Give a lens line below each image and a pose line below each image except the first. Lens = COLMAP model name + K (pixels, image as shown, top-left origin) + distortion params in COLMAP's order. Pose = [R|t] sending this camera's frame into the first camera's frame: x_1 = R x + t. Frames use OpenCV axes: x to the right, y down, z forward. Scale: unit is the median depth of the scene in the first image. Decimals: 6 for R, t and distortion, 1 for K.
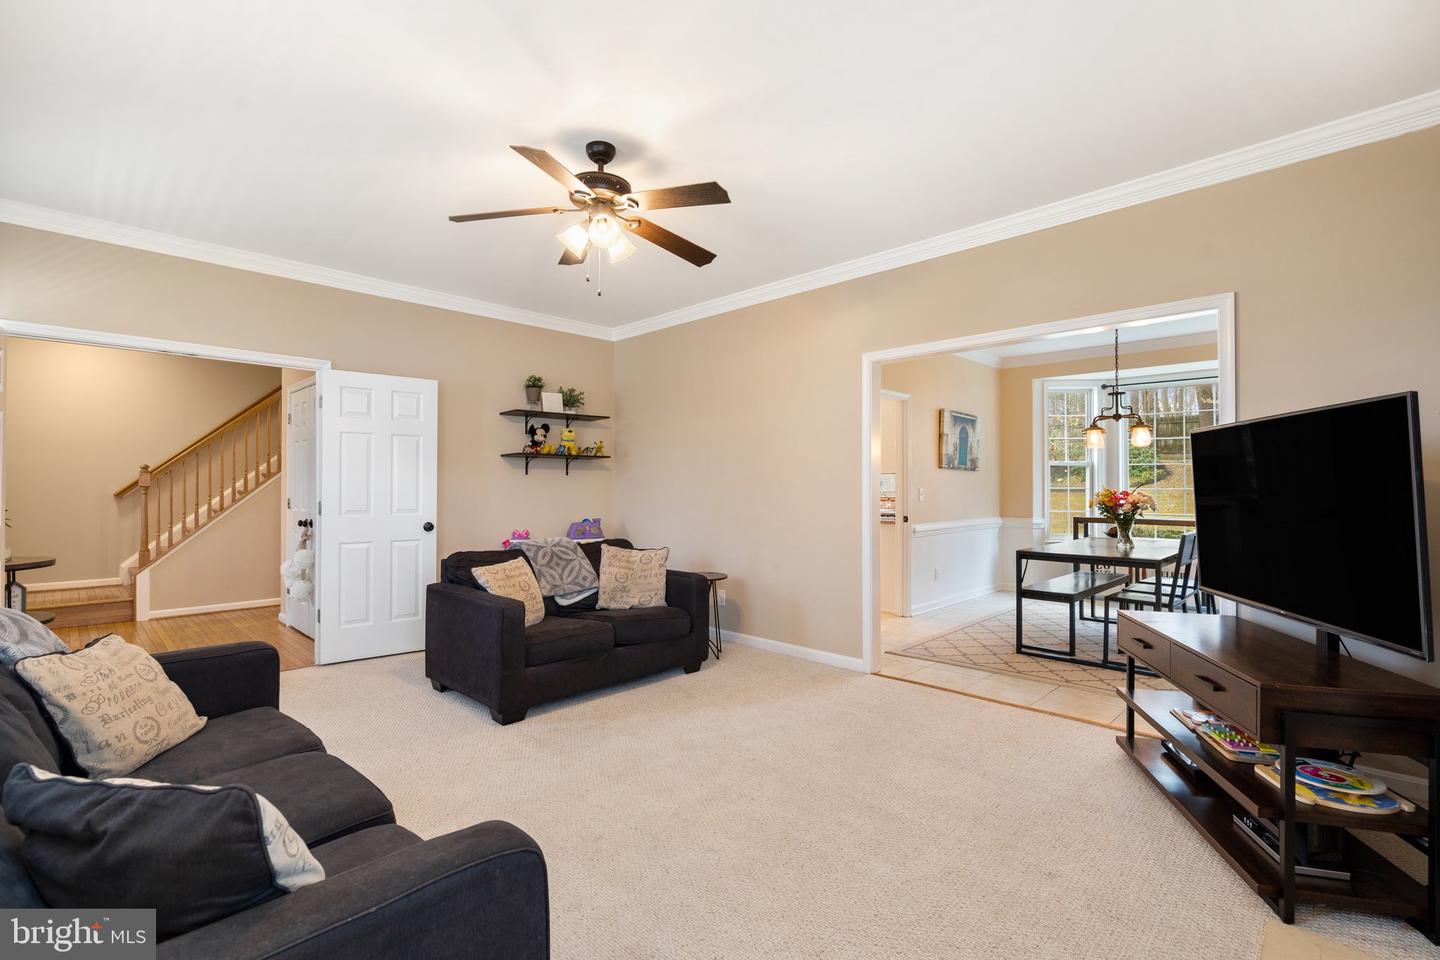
lens RADIAL K [[659.4, 0, 729.6], [0, 659.4, 481.1], [0, 0, 1]] dist [-0.003630, 0.000166]
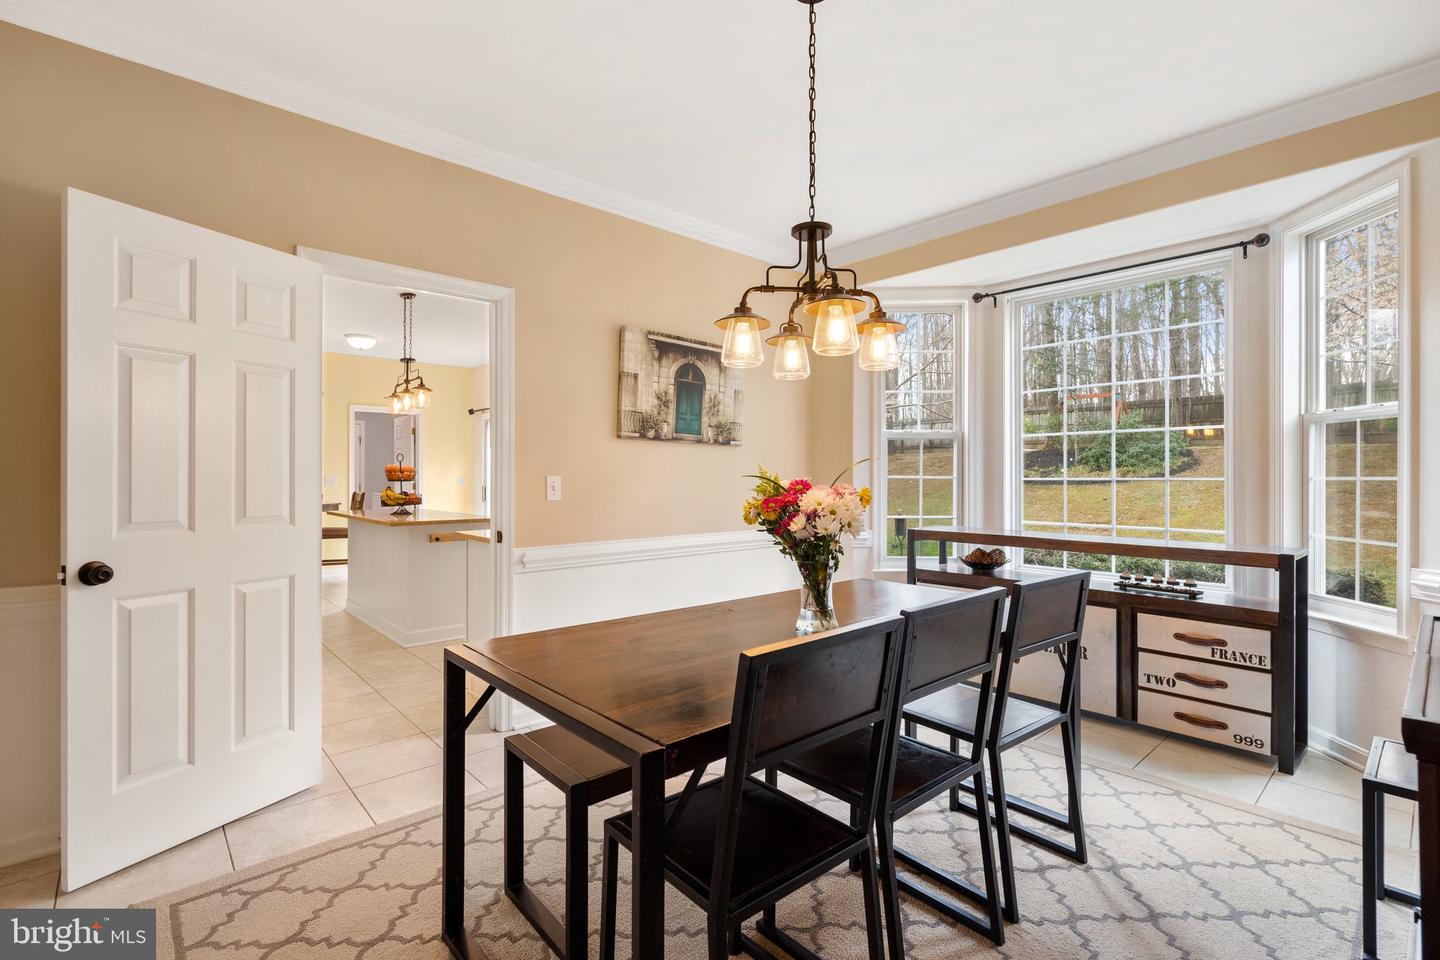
lens RADIAL K [[659.4, 0, 690.6], [0, 659.4, 474.4], [0, 0, 1]] dist [-0.003630, 0.000166]
pose [[0.996187, 0.010002, -0.086663, 0.412232], [-0.009308, 0.999921, 0.008408, 0.004767], [0.086740, -0.007569, 0.996202, 0.462281]]
